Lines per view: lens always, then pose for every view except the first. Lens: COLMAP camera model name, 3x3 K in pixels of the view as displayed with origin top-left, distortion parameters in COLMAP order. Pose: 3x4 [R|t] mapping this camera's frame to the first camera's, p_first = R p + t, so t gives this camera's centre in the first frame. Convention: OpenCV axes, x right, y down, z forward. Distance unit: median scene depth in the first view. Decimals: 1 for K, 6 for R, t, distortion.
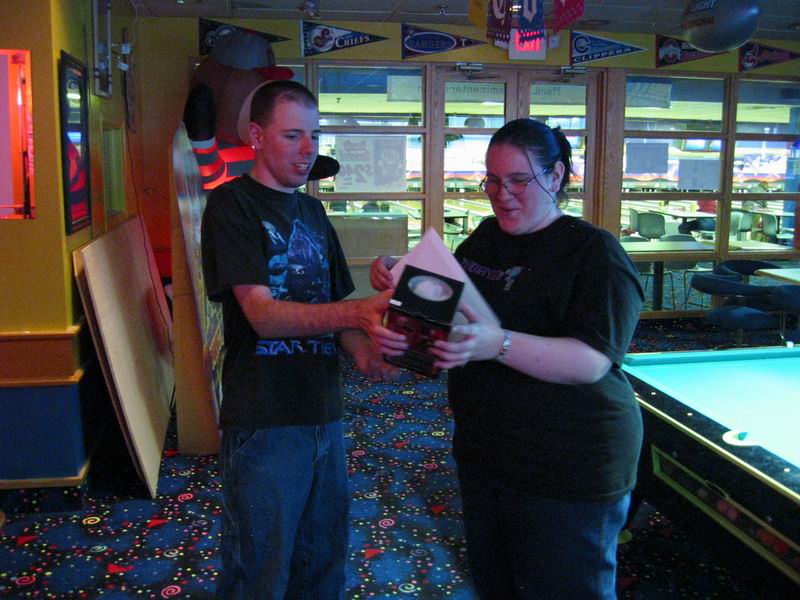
lens RADIAL K [[834.1, 0, 399.6], [0, 834.1, 294.0], [0, 0, 1]] dist [-0.082408, 0.000000]
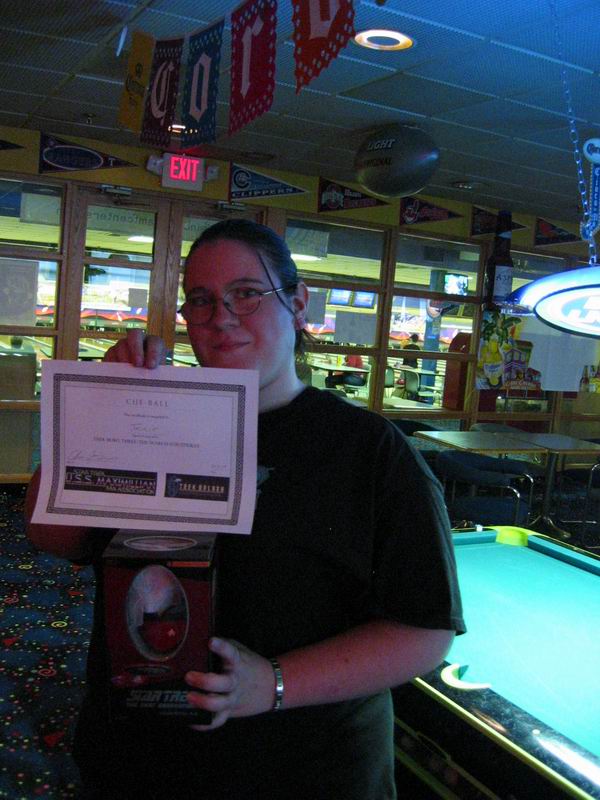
lens RADIAL K [[834.1, 0, 299.6], [0, 834.1, 396.3], [0, 0, 1]] dist [-0.082408, 0.000000]
pose [[0.951062, 0.044281, 0.305811, 0.009829], [-0.029256, 0.998137, -0.053545, -0.012980], [-0.307612, 0.041978, 0.950586, 0.109586]]
